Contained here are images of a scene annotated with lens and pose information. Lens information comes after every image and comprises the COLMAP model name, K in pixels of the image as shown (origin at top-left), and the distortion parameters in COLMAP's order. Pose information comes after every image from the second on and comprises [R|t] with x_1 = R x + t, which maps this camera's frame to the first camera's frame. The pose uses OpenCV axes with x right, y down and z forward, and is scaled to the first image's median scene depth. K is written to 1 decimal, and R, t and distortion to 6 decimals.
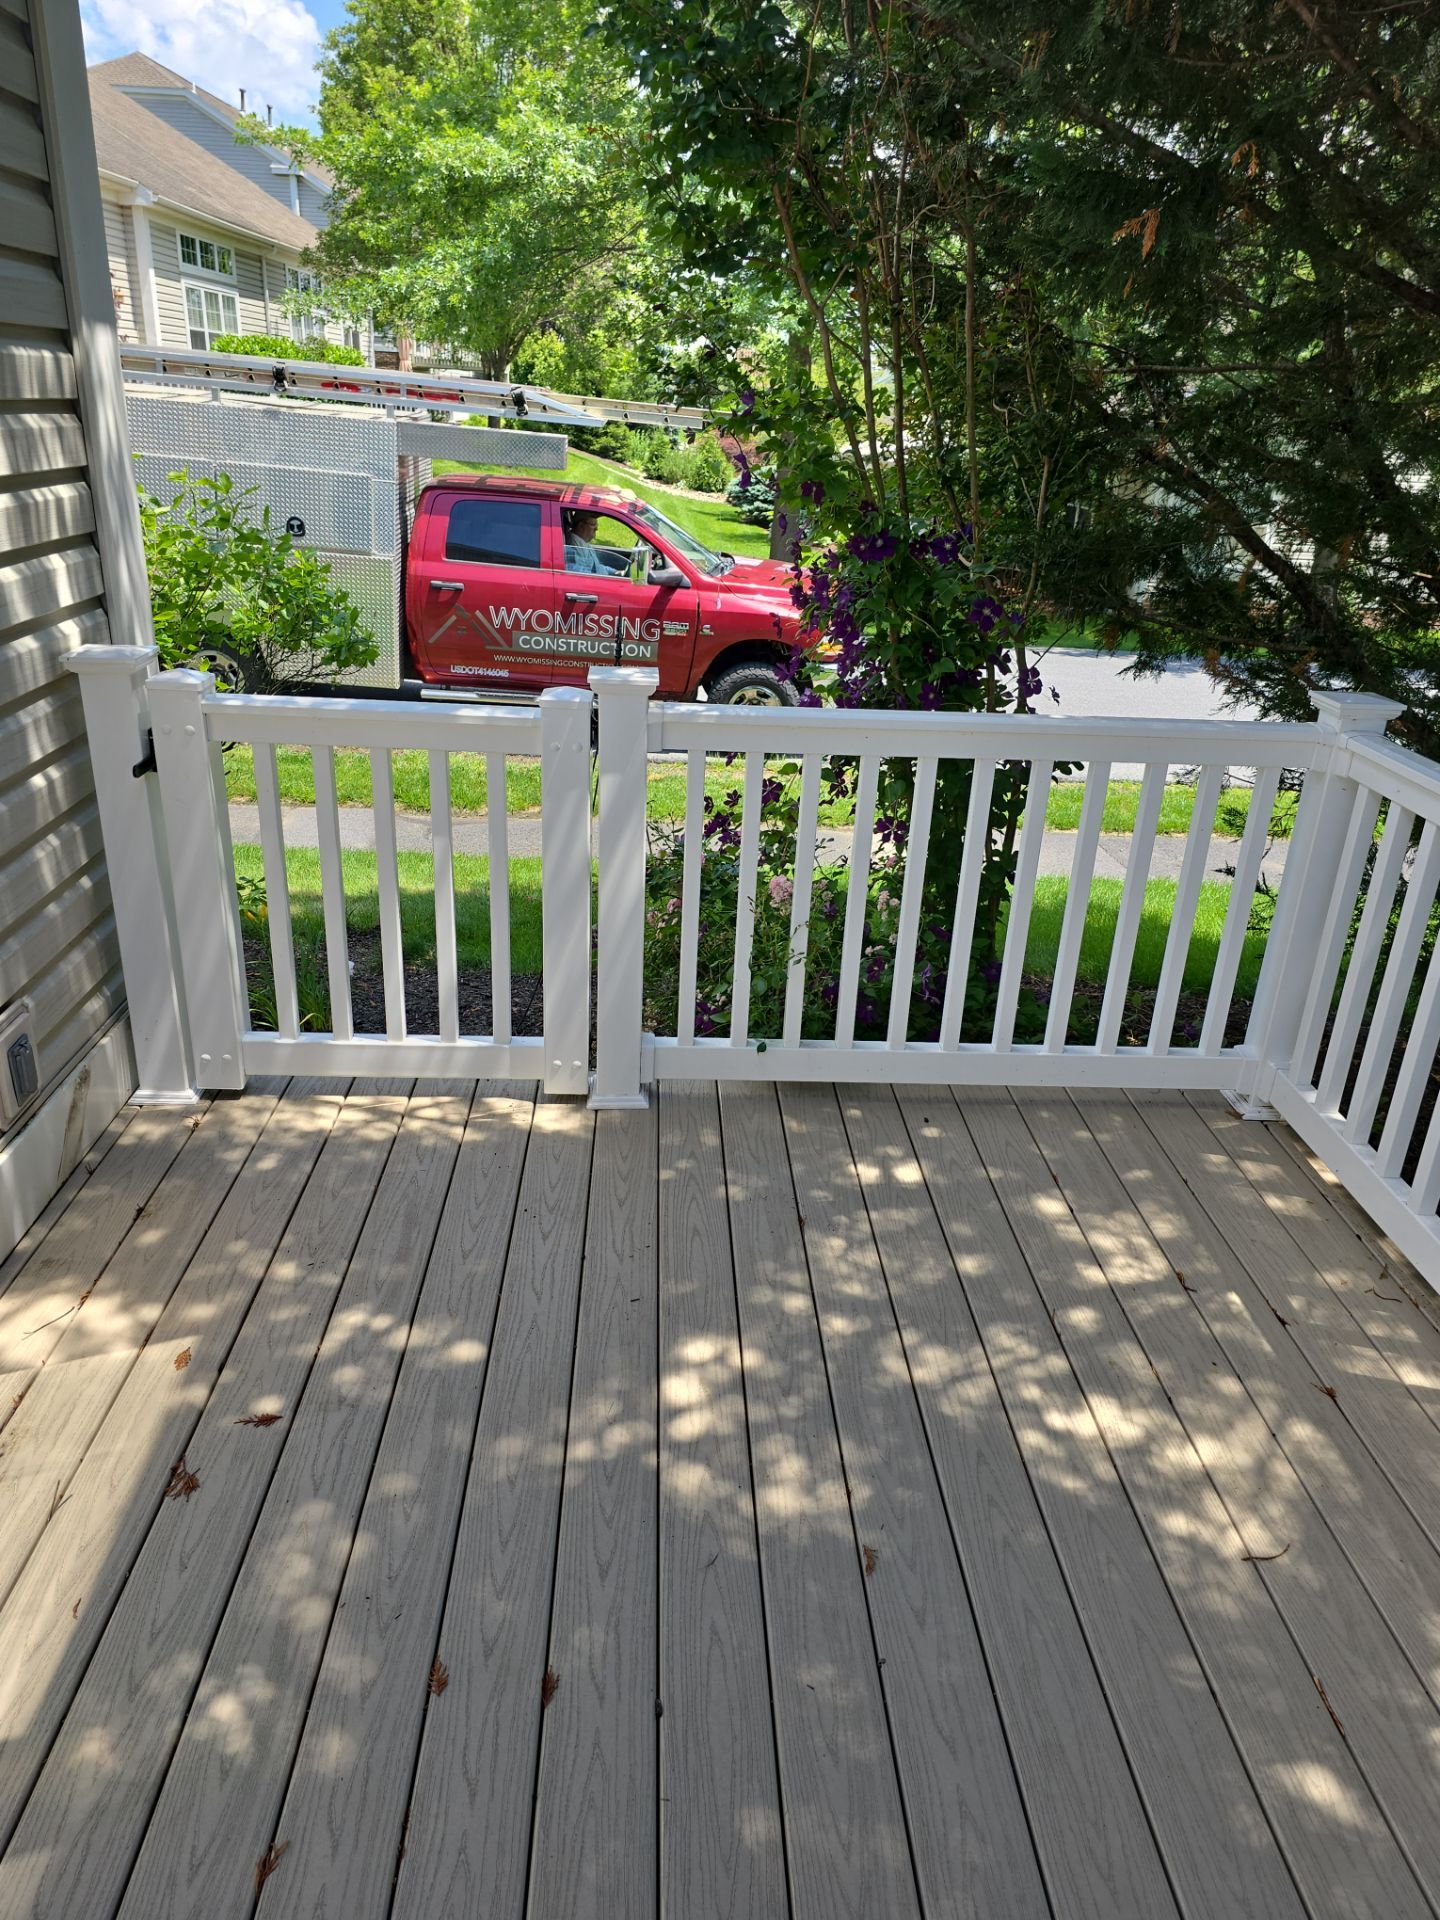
lens RADIAL K [[1306.0, 0, 720.0], [0, 1306.0, 960.0], [0, 0, 1]] dist [0.065785, -0.000363]
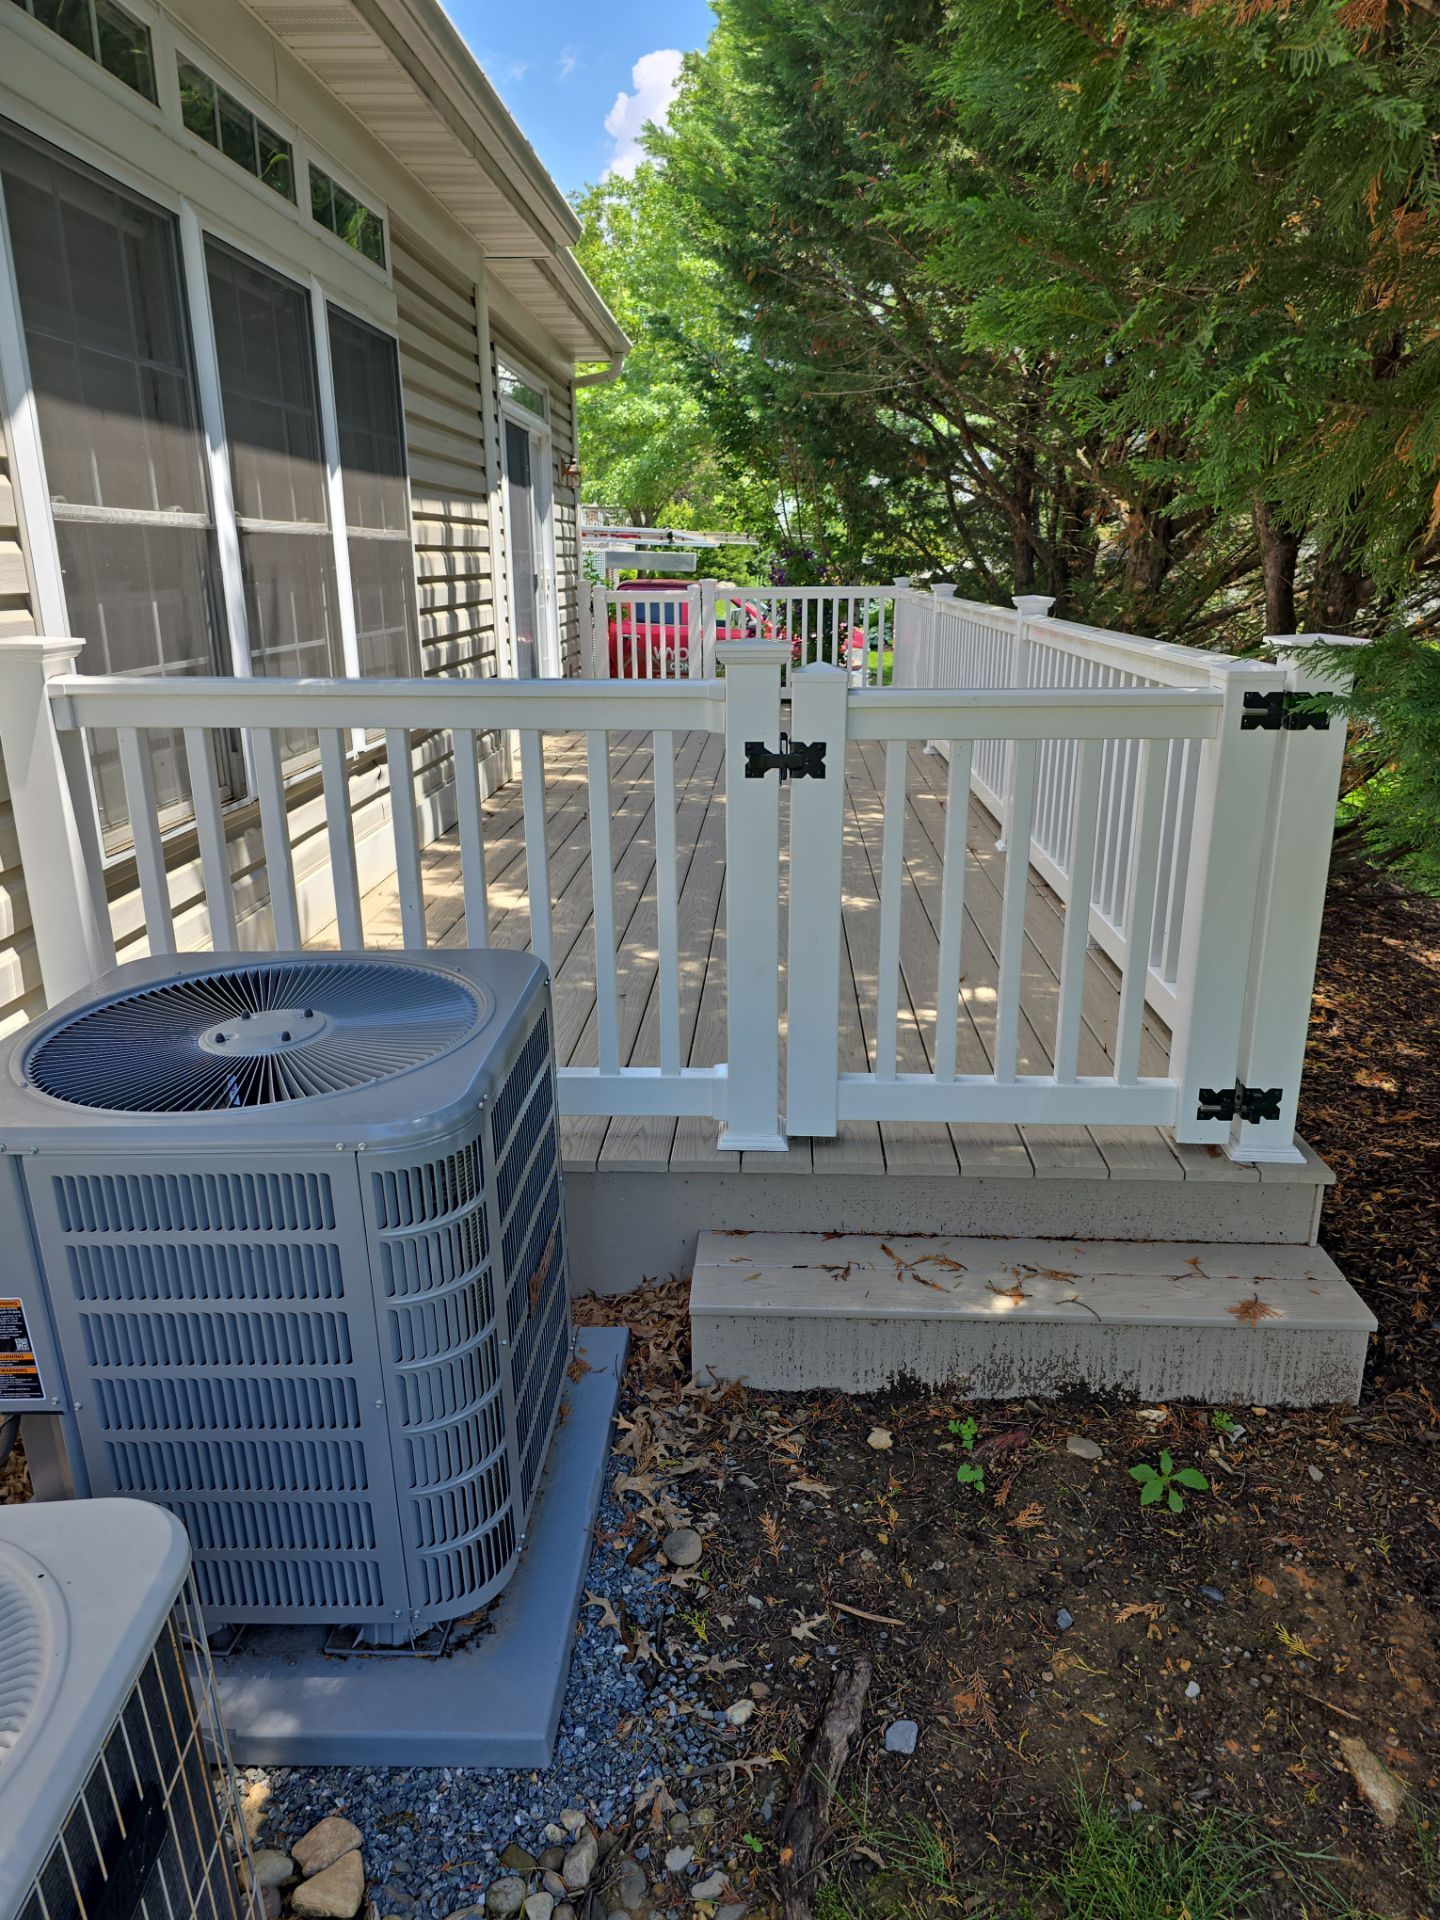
lens RADIAL K [[1277.4, 0, 742.2], [0, 1277.4, 963.9], [0, 0, 1]] dist [0.077587, -0.088322]
pose [[0.995916, -0.028272, -0.085744, 0.084313], [0.020183, 0.995389, -0.093770, 0.334055], [0.088000, 0.091657, 0.991895, -0.701469]]
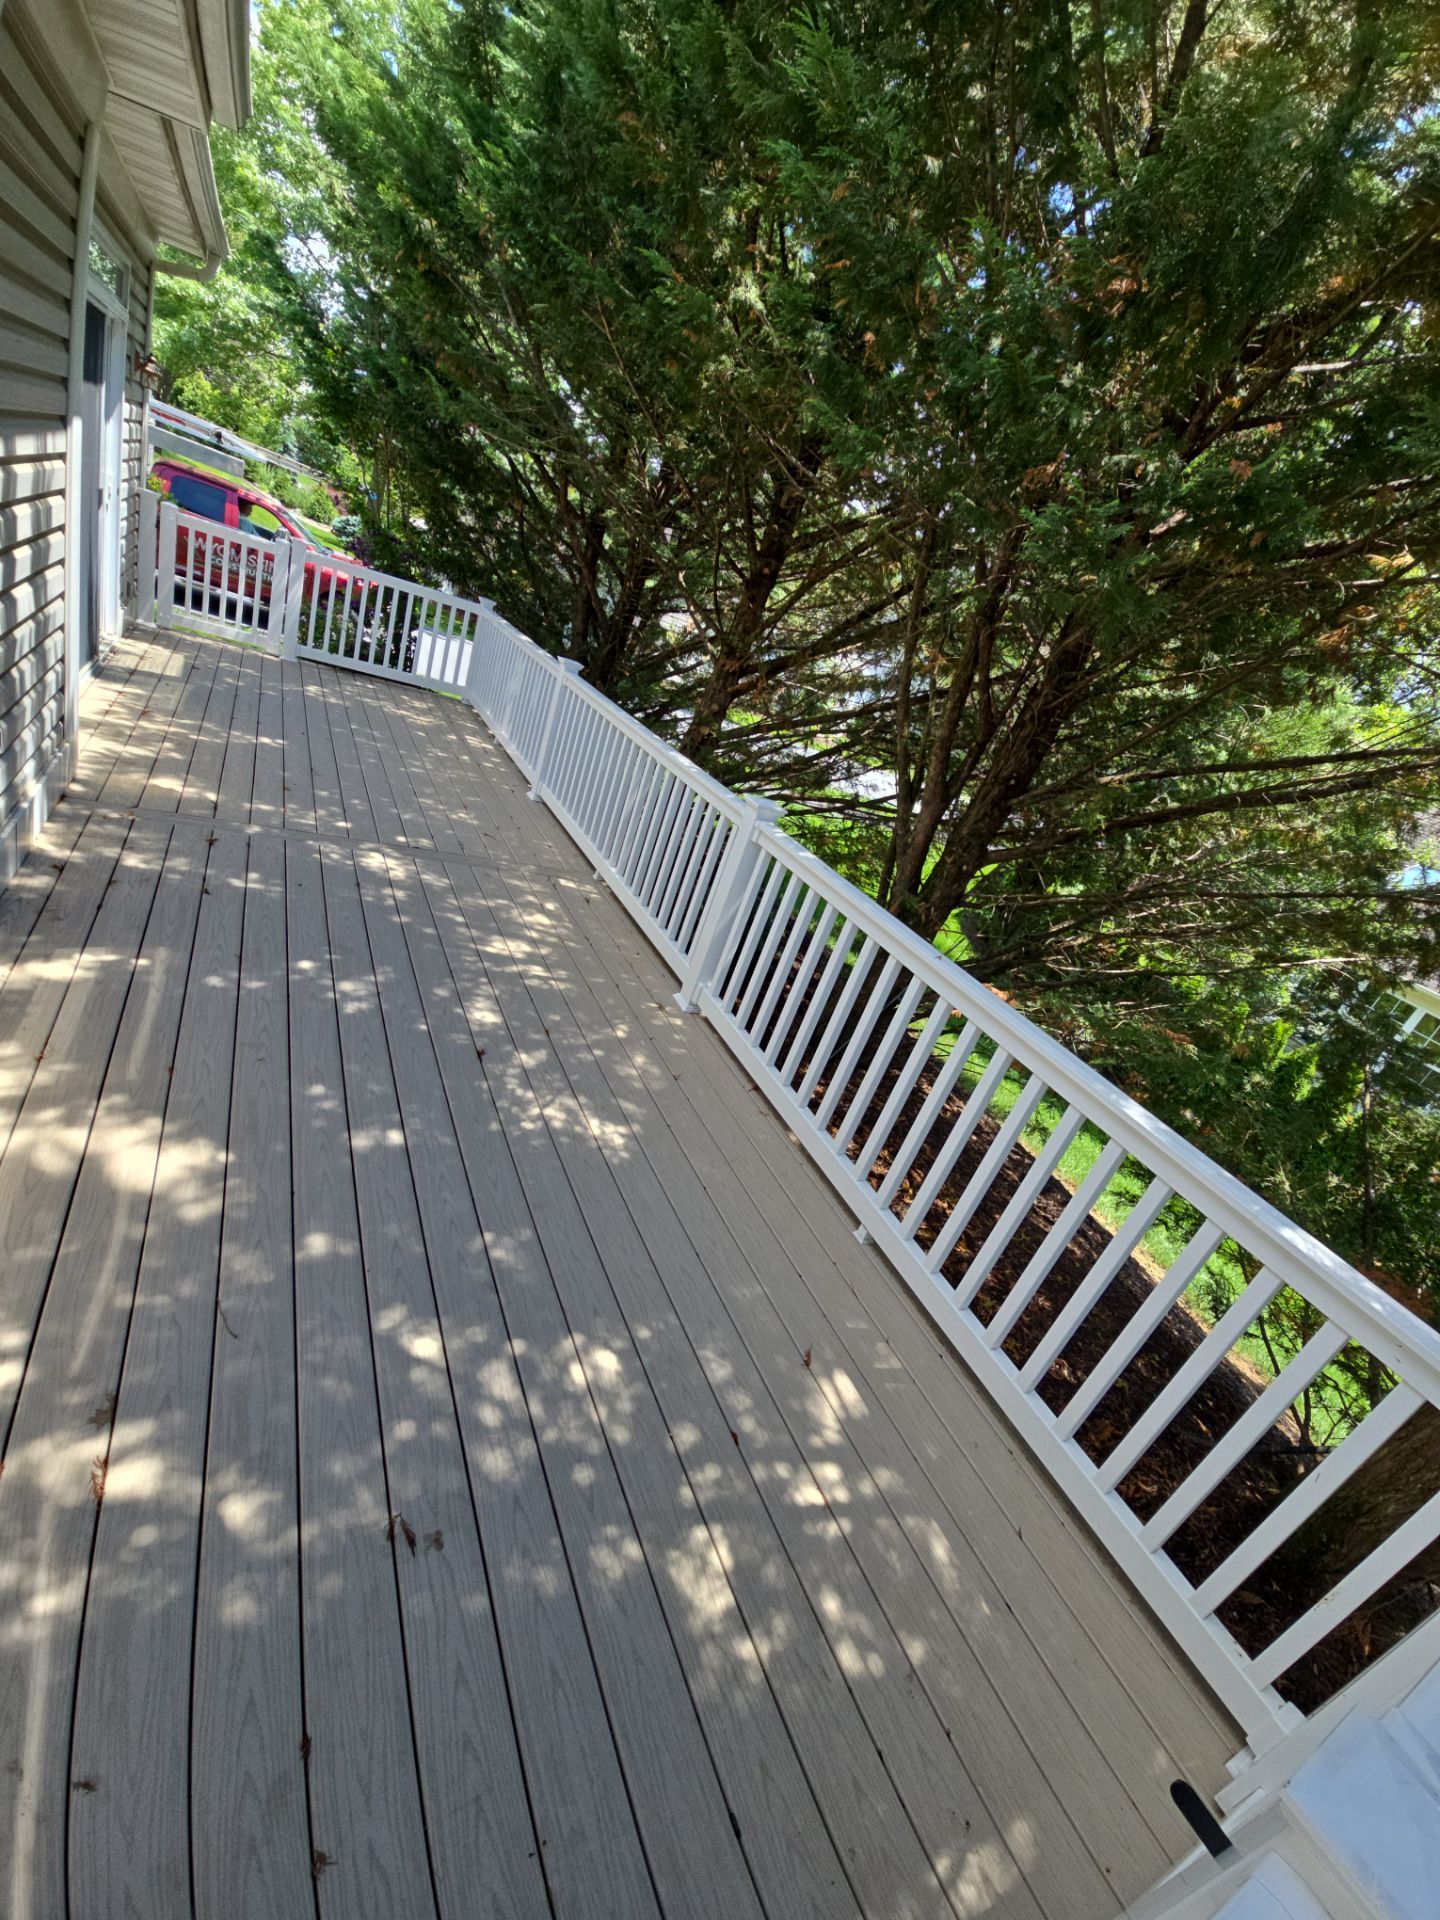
lens RADIAL K [[778.7, 0, 746.3], [0, 778.7, 964.1], [0, 0, 1]] dist [0.000035, -0.000017]
pose [[0.866178, 0.053232, 0.496893, -0.000850], [-0.104140, 0.991708, 0.075293, 0.198692], [-0.488765, -0.116964, 0.864539, -0.502143]]
